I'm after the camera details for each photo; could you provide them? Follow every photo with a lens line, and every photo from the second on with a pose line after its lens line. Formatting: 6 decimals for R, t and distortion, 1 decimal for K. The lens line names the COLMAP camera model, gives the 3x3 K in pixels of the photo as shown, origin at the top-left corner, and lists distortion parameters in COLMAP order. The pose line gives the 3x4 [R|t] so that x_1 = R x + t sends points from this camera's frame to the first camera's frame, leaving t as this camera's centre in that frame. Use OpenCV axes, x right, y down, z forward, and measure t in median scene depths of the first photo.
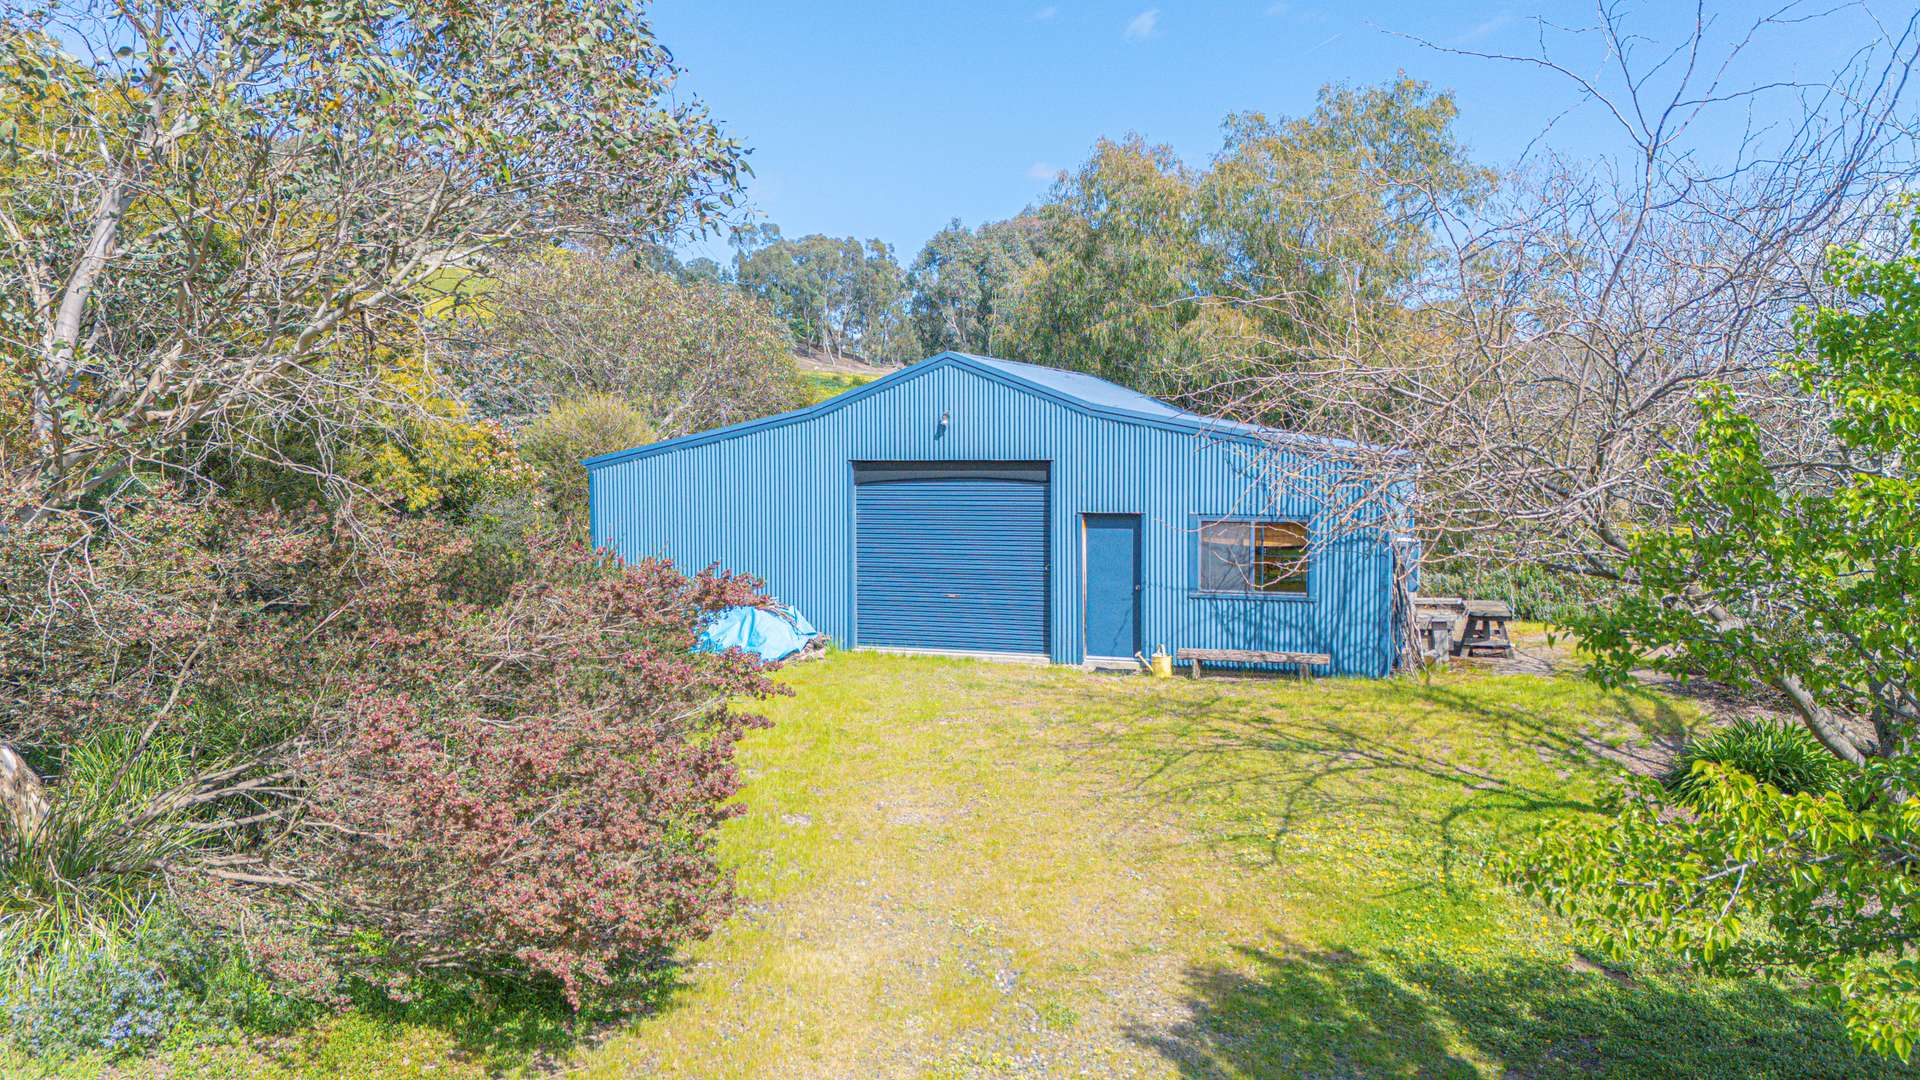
lens RADIAL K [[1427.9, 0, 950.7], [0, 1427.9, 540.8], [0, 0, 1]] dist [0.088515, -0.097019]
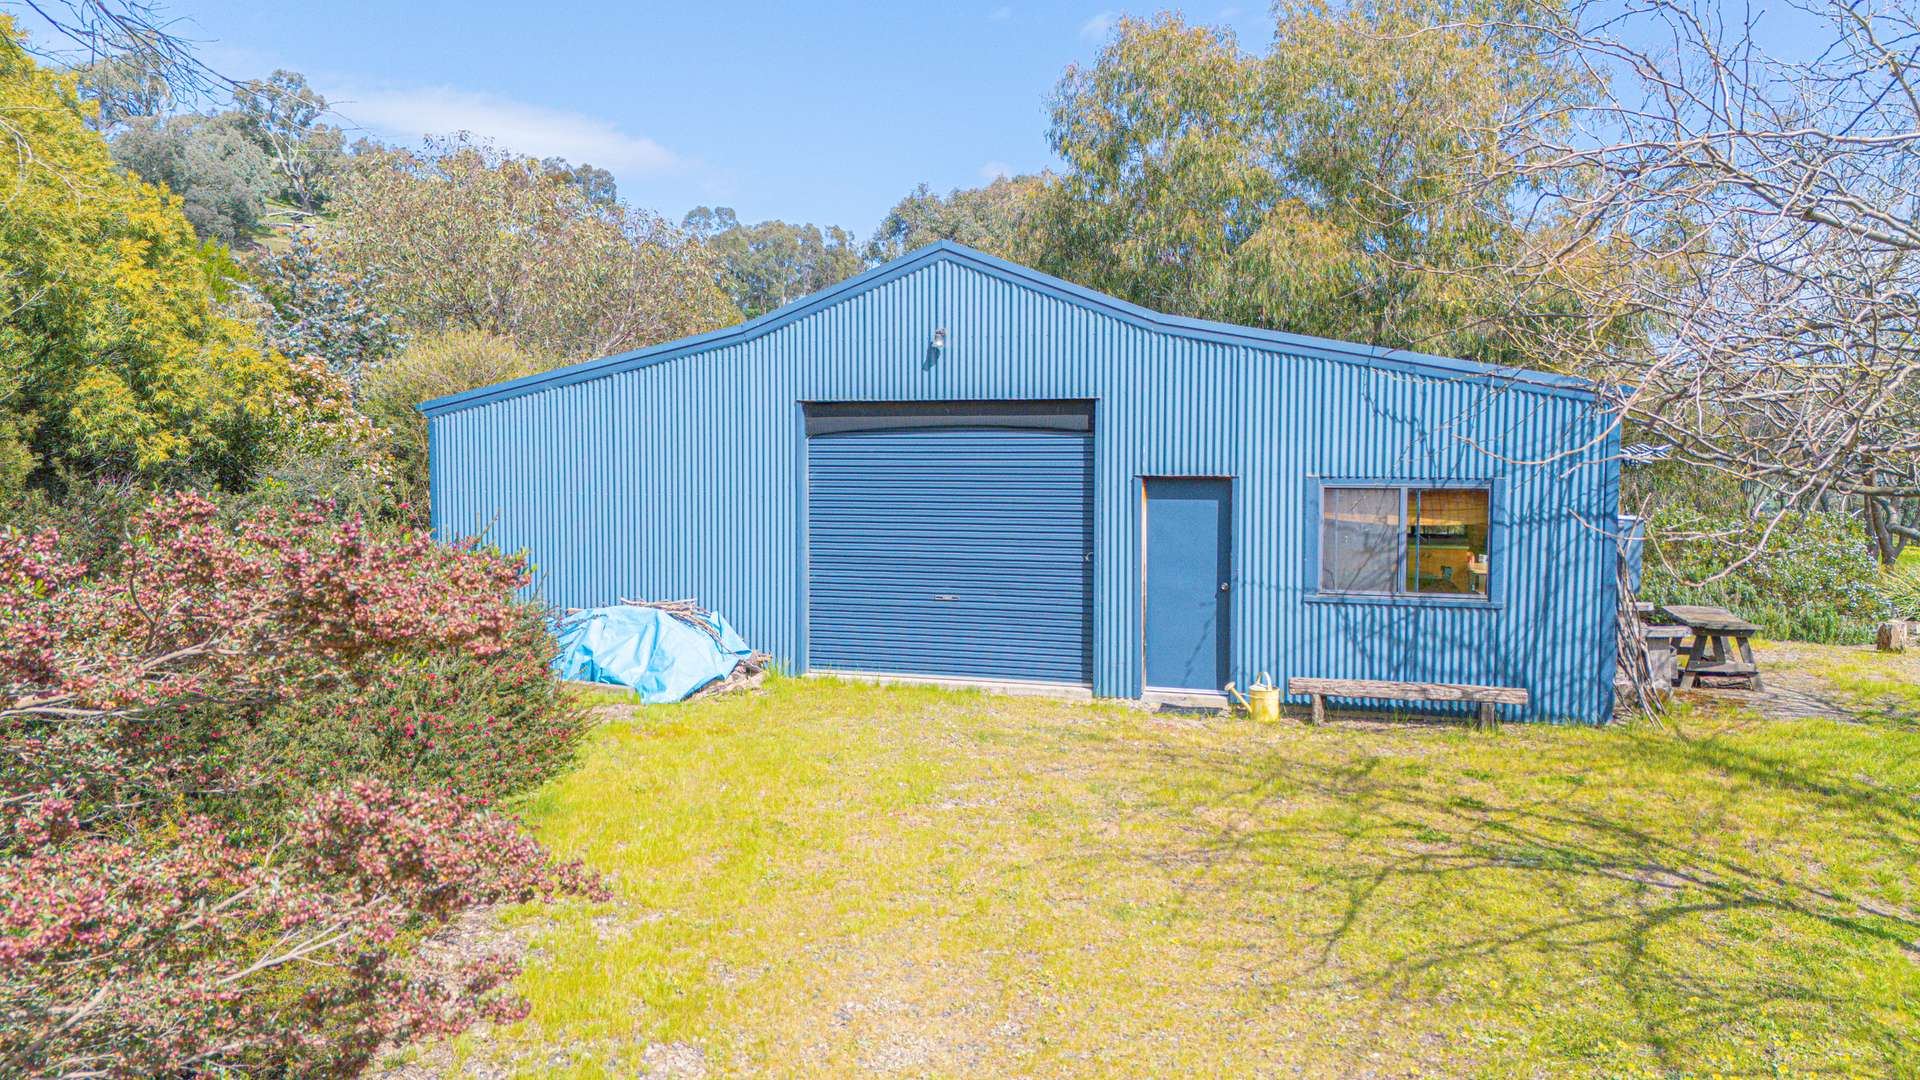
lens RADIAL K [[1427.9, 0, 950.7], [0, 1427.9, 540.8], [0, 0, 1]] dist [0.088515, -0.097019]
pose [[0.999571, 0.003974, 0.029005, -0.018118], [-0.004008, 0.999991, 0.001103, 0.010591], [-0.029000, -0.001219, 0.999579, 0.320544]]
